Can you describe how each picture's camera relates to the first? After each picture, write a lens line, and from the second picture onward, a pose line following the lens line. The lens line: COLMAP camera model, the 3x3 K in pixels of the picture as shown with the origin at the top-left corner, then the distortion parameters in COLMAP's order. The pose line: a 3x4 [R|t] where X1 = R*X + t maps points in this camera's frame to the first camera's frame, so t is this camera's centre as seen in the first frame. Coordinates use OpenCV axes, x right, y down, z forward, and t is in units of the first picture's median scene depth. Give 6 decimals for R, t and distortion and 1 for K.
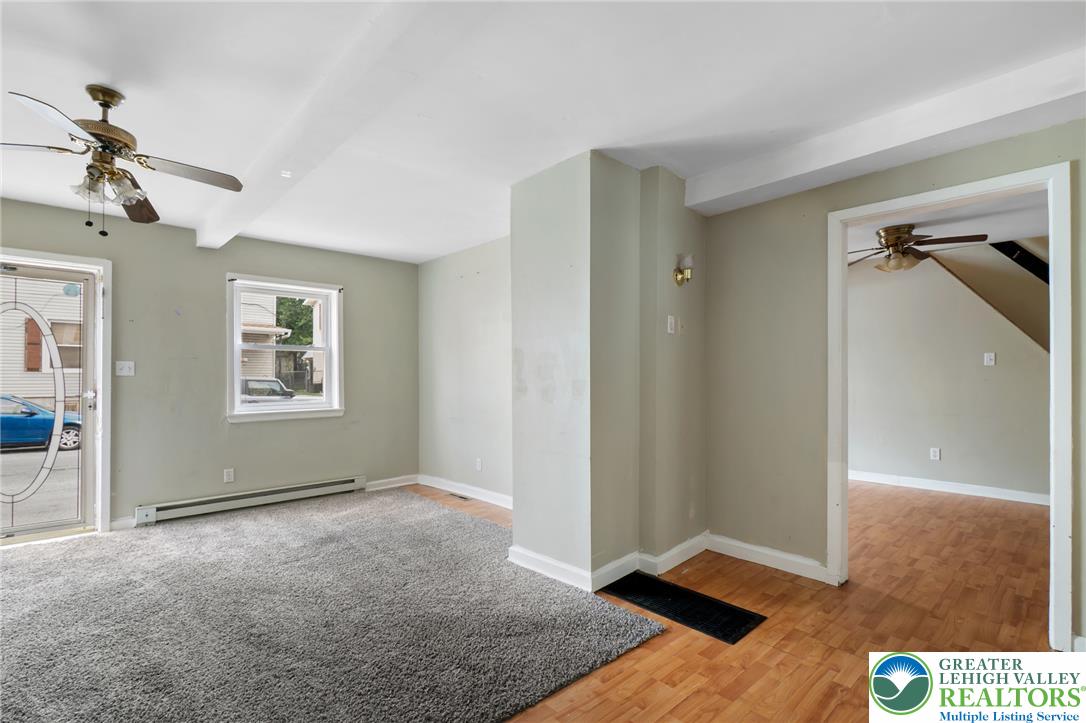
lens RADIAL K [[495.1, 0, 544.3], [0, 495.1, 367.0], [0, 0, 1]] dist [-0.000743, -0.000451]
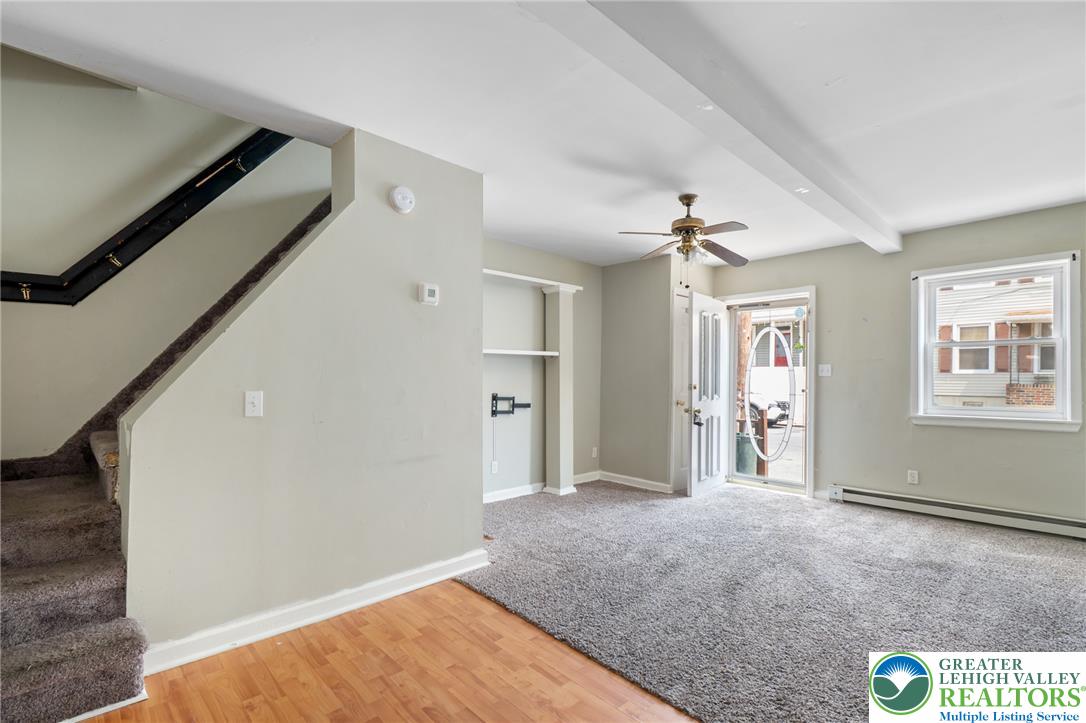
lens RADIAL K [[495.1, 0, 544.3], [0, 495.1, 367.0], [0, 0, 1]] dist [-0.000743, -0.000451]
pose [[0.015027, -0.020043, -0.999686, 0.404975], [0.018318, 0.999637, -0.019766, 0.007016], [0.999719, -0.018015, 0.015389, 0.300341]]
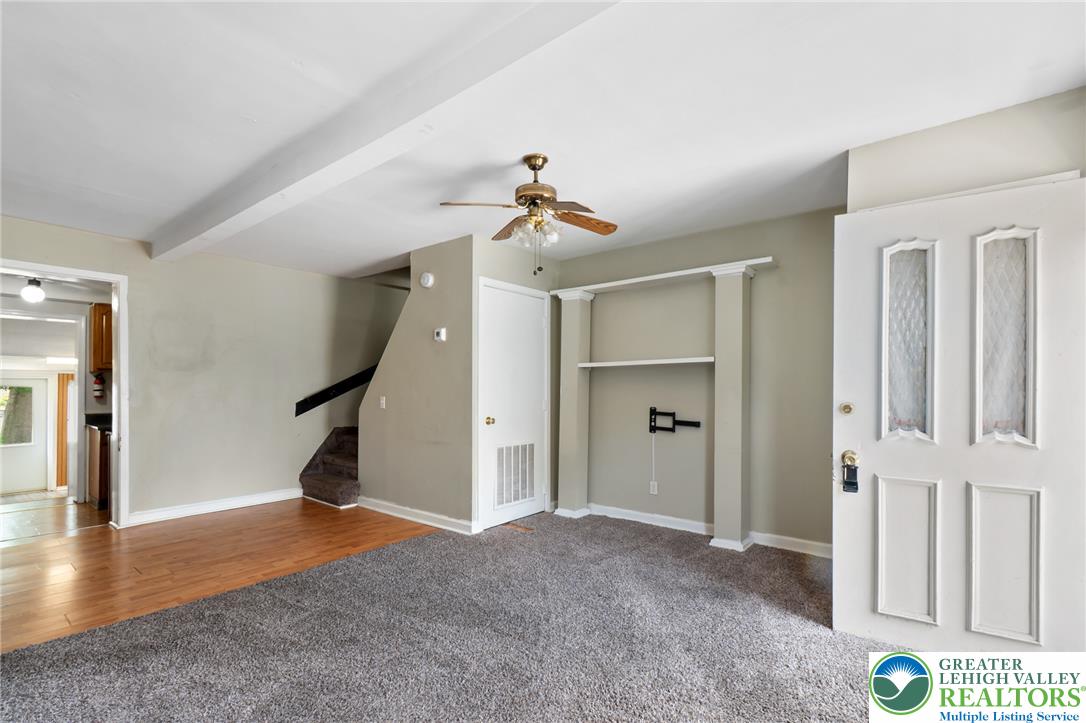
lens RADIAL K [[484.9, 0, 543.4], [0, 484.9, 389.8], [0, 0, 1]] dist [0.000565, -0.000045]
pose [[-0.988221, 0.001692, -0.153026, -0.441076], [0.004777, 0.999793, -0.019795, 0.026876], [0.152961, -0.020292, -0.988024, 1.292064]]
